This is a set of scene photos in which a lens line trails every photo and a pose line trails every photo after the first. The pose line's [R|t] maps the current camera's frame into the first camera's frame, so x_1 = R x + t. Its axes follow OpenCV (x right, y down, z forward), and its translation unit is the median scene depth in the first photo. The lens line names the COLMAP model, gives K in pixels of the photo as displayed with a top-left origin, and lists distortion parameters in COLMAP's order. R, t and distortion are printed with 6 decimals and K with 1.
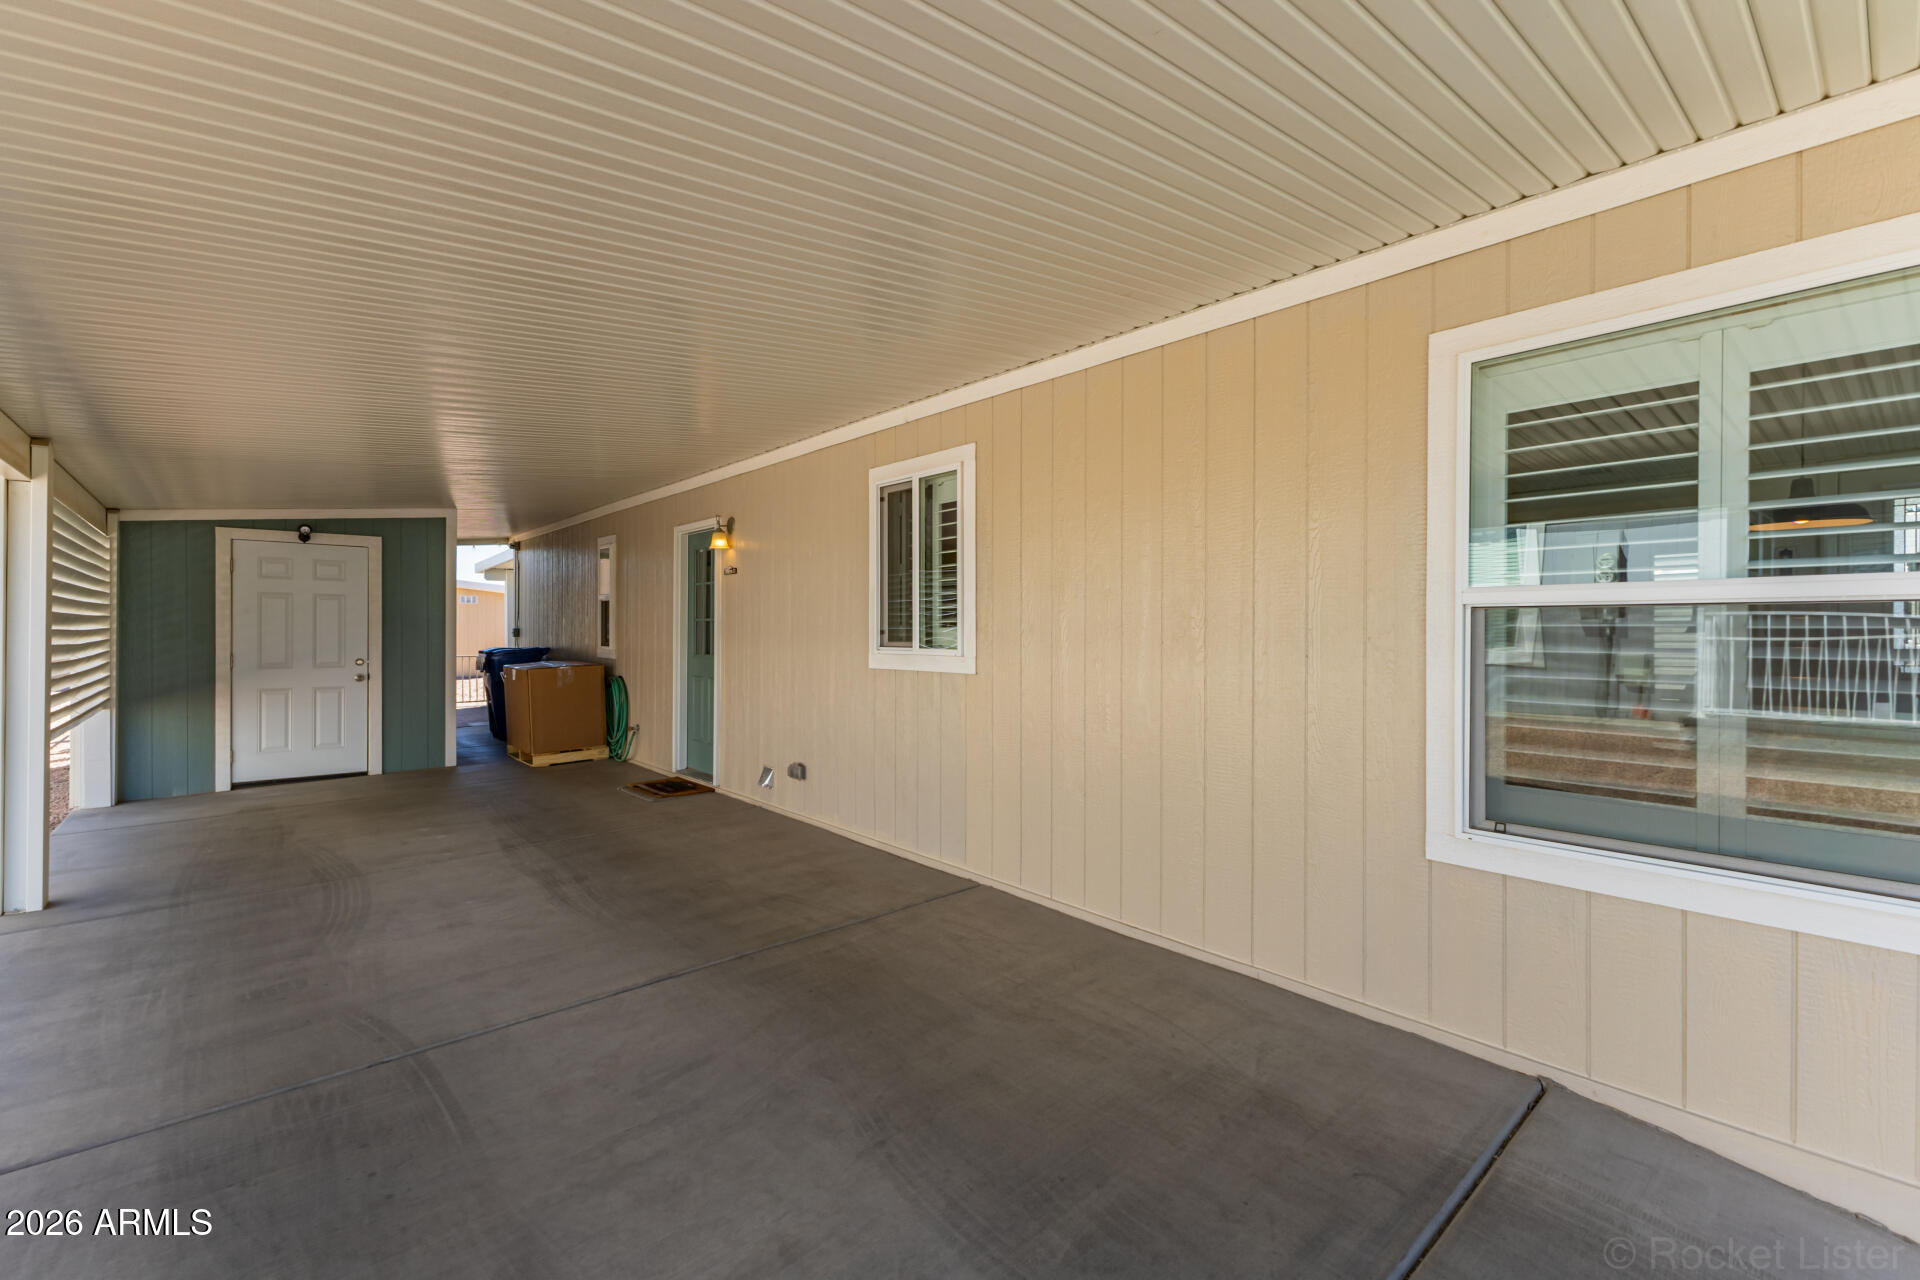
lens RADIAL K [[820.3, 0, 954.4], [0, 820.3, 623.8], [0, 0, 1]] dist [0.009728, -0.000146]
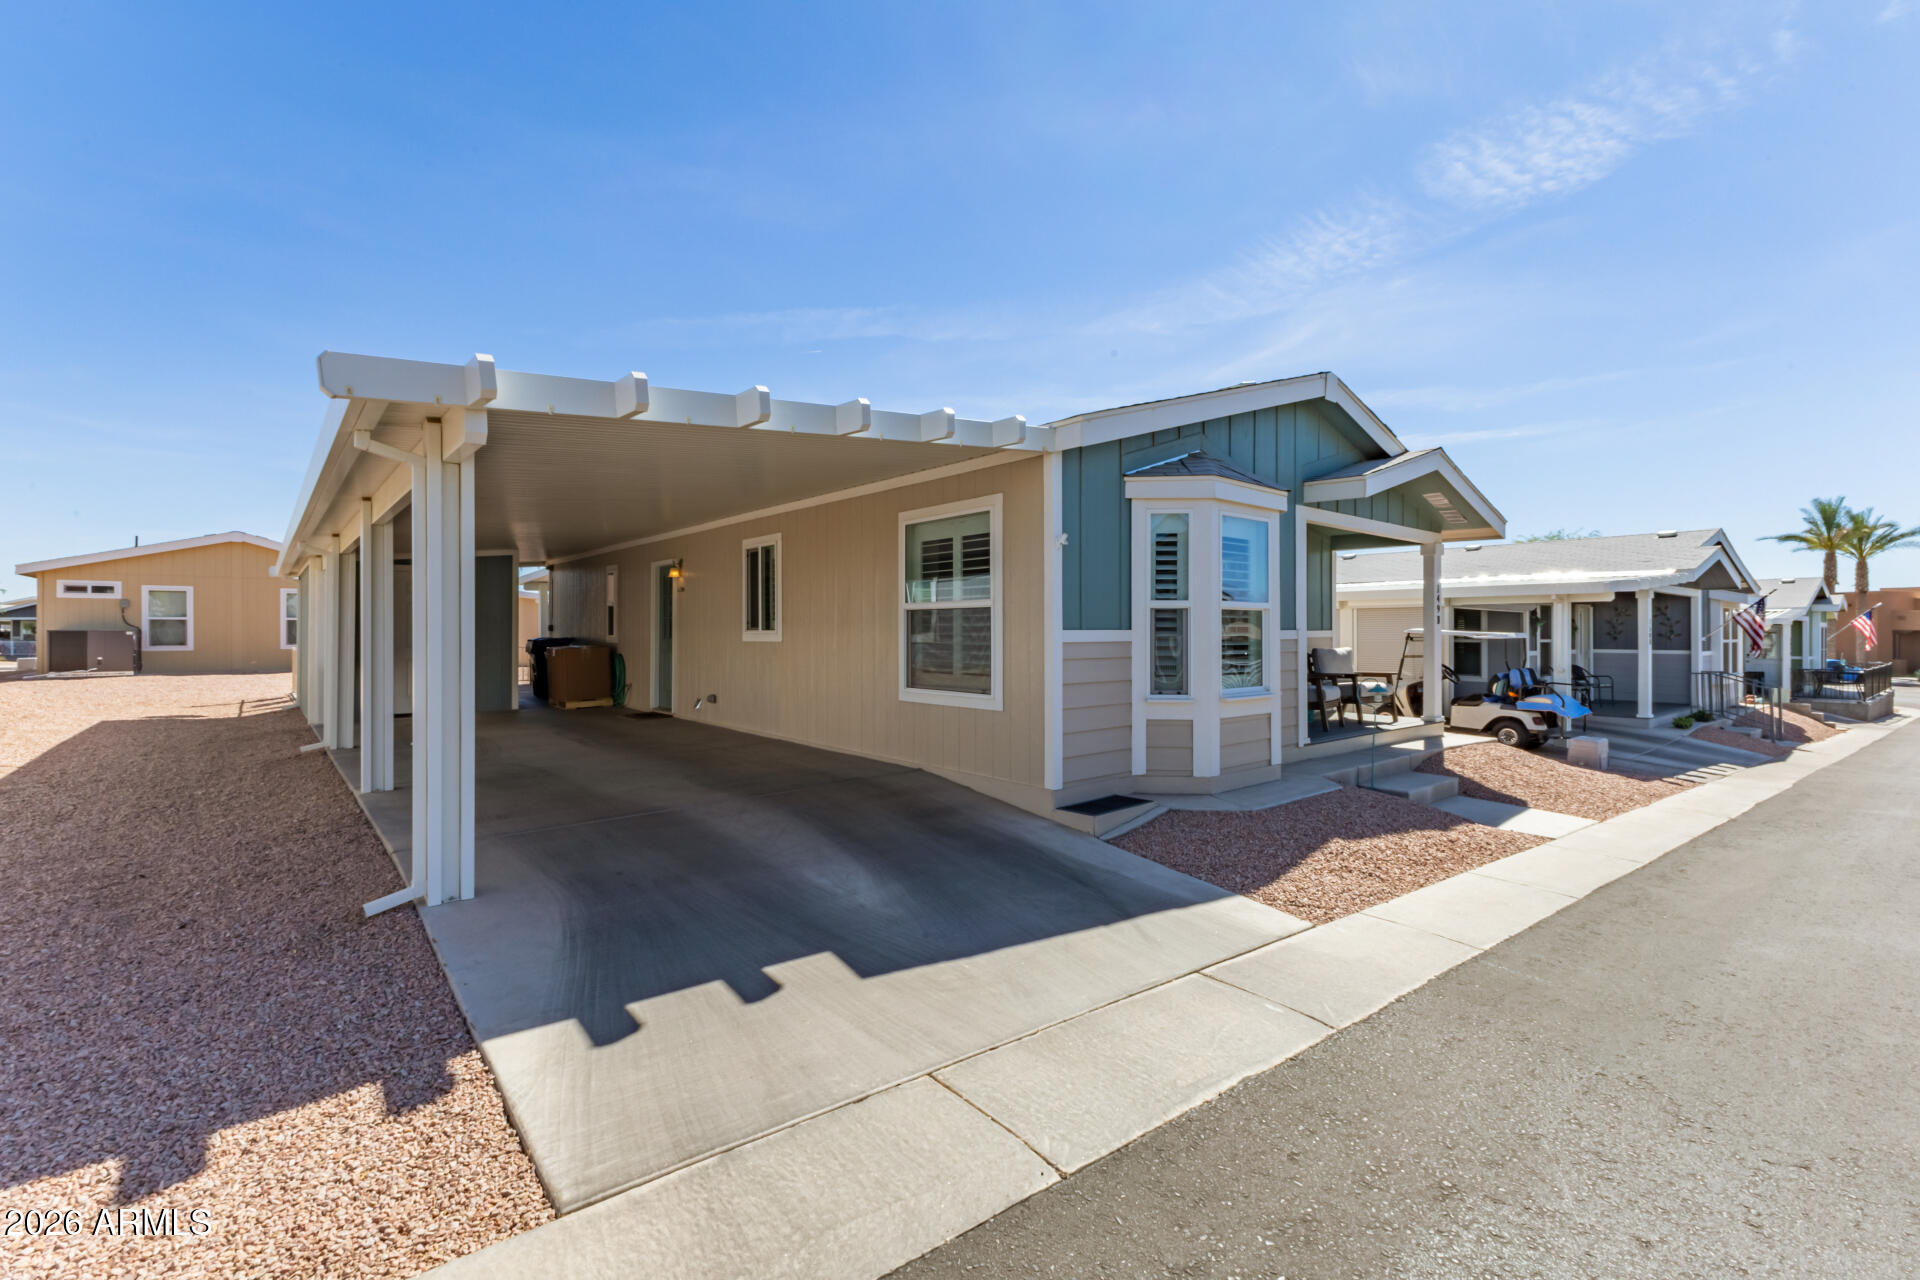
lens RADIAL K [[820.3, 0, 954.4], [0, 820.3, 623.8], [0, 0, 1]] dist [0.009728, -0.000146]
pose [[0.999902, -0.002158, -0.013814, 0.335631], [0.002127, 0.999995, -0.002308, 0.013874], [0.013819, 0.002279, 0.999902, -0.744157]]
